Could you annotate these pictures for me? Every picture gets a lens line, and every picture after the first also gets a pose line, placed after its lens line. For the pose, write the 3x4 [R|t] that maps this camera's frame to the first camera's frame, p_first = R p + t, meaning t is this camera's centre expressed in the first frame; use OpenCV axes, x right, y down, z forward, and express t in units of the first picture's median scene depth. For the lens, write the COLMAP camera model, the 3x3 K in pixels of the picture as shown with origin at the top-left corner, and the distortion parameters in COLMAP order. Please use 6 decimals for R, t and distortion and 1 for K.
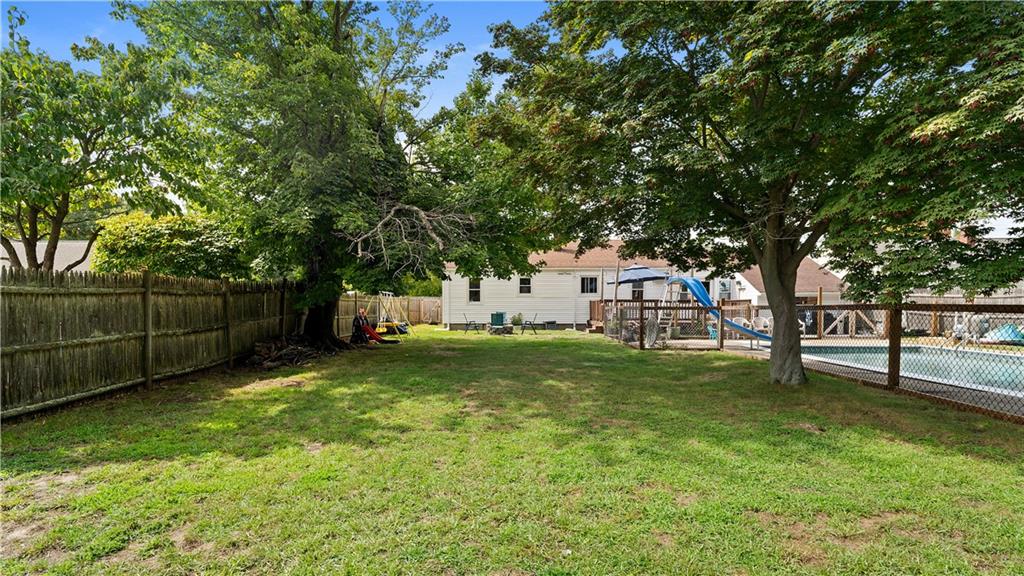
lens RADIAL K [[485.7, 0, 512.9], [0, 485.7, 291.3], [0, 0, 1]] dist [-0.001860, -0.000025]
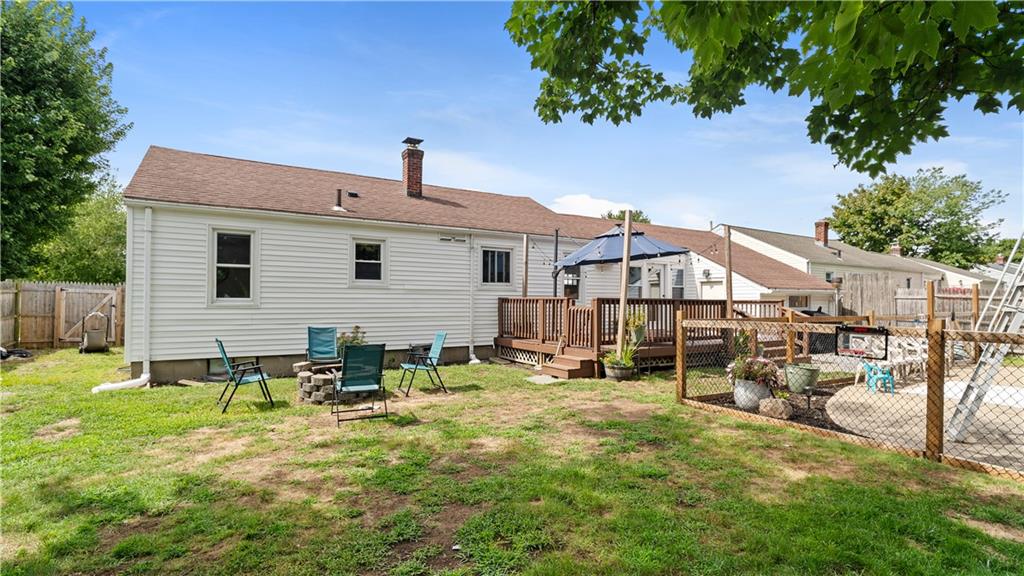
lens RADIAL K [[485.7, 0, 507.4], [0, 485.7, 289.6], [0, 0, 1]] dist [-0.001860, -0.000025]
pose [[0.864615, 0.017586, 0.502127, -0.082909], [-0.023860, 0.999697, 0.006072, 0.007457], [-0.501868, -0.017230, 0.864772, 0.564649]]
